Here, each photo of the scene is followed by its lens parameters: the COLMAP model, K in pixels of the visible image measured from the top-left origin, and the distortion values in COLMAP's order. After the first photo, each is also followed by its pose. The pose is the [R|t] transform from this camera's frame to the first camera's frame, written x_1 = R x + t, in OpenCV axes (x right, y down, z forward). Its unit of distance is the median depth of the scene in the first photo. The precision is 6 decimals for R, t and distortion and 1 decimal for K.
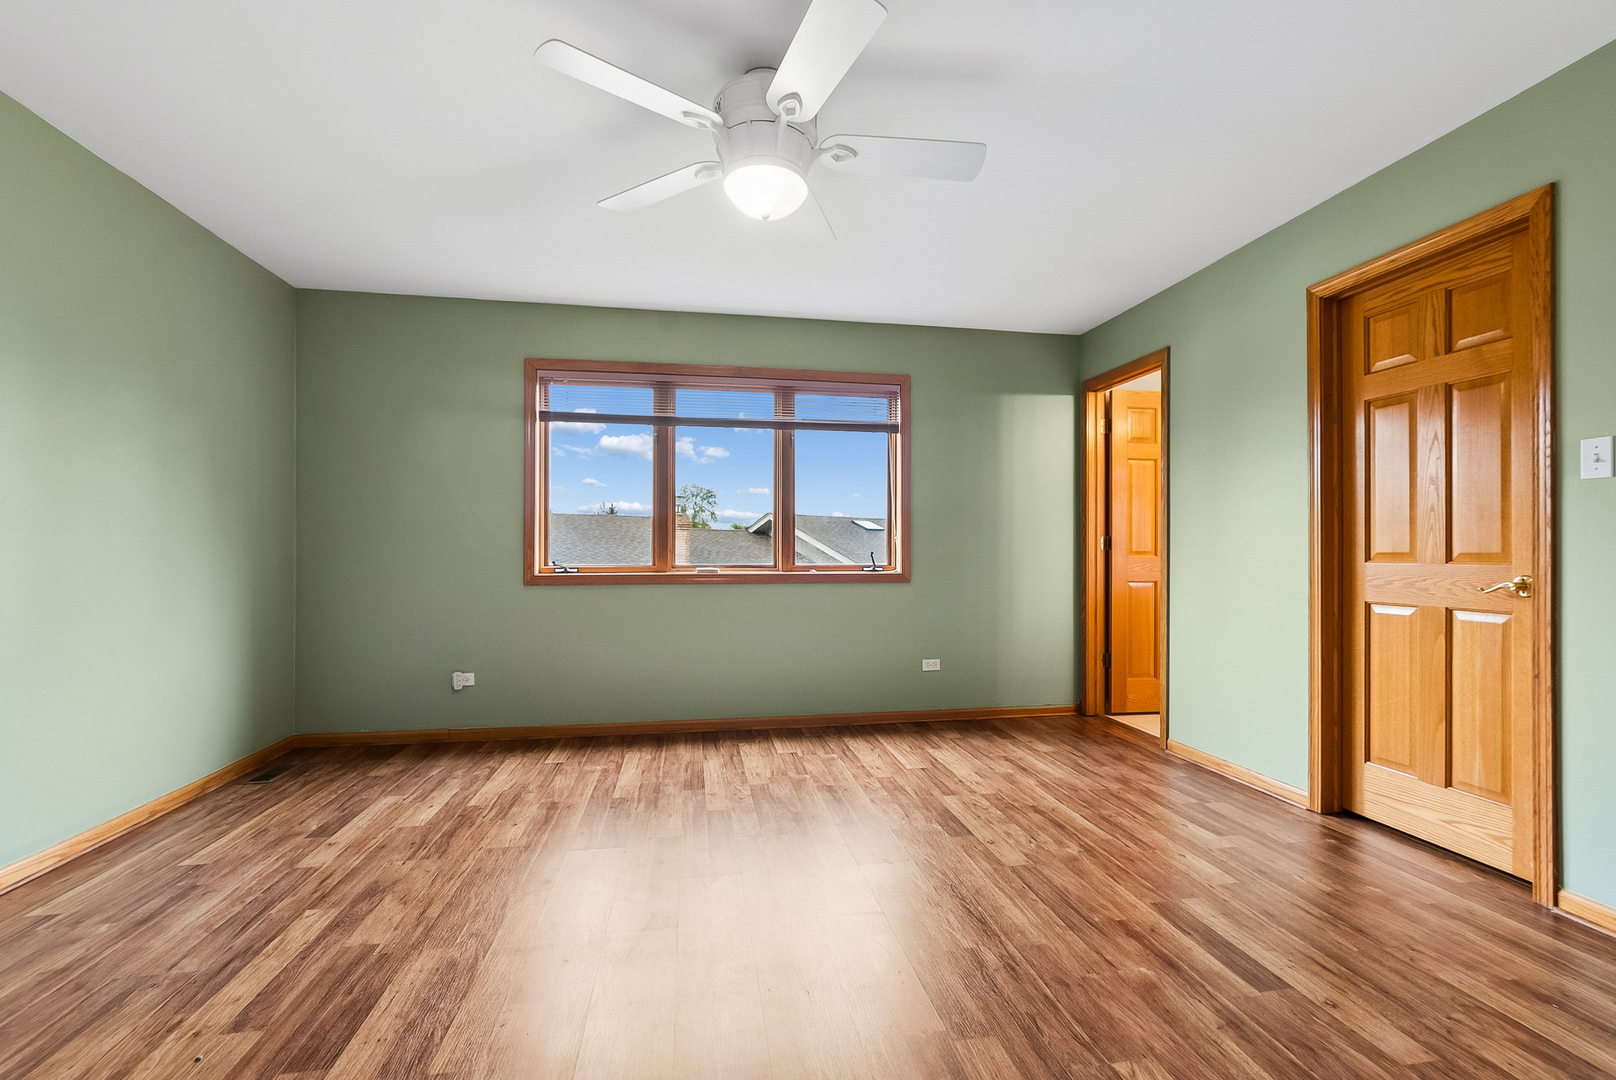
lens RADIAL K [[719.0, 0, 807.0], [0, 719.0, 548.6], [0, 0, 1]] dist [-0.000903, -0.000098]
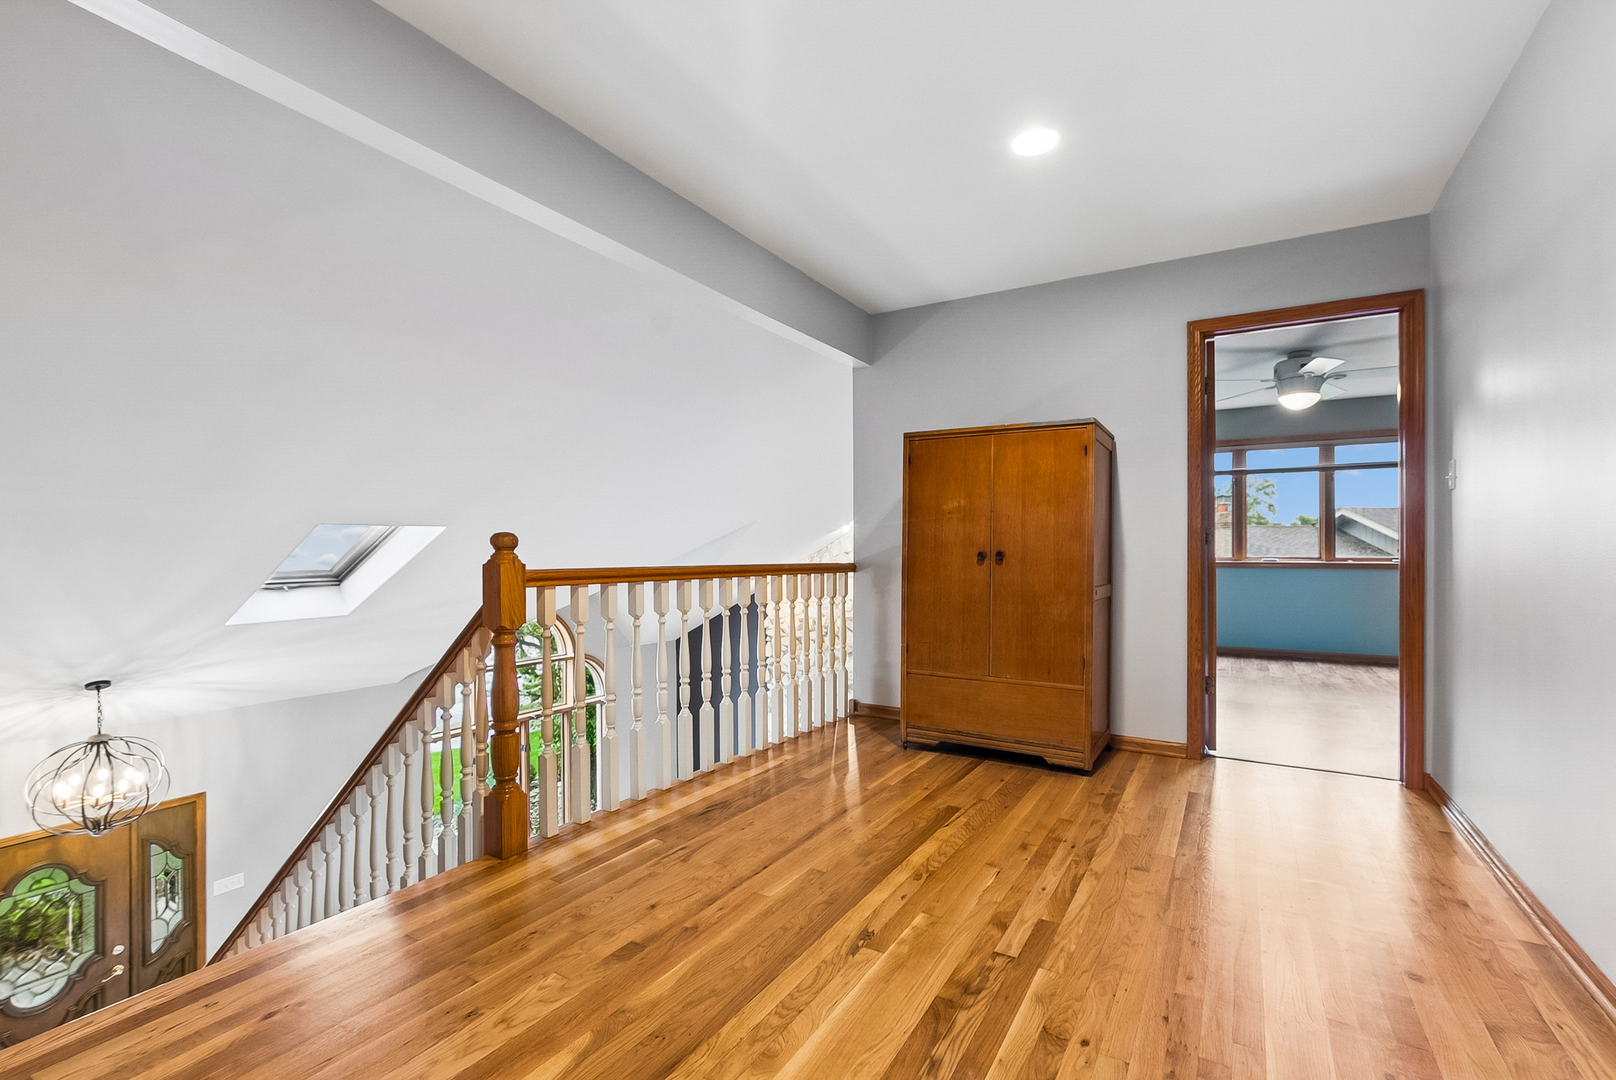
lens RADIAL K [[719.0, 0, 809.6], [0, 719.0, 548.2], [0, 0, 1]] dist [-0.000903, -0.000098]
pose [[0.764928, -0.001202, -0.644114, 0.114887], [0.004470, 0.999984, 0.003442, -0.007321], [0.644100, -0.005512, 0.764921, -0.929625]]
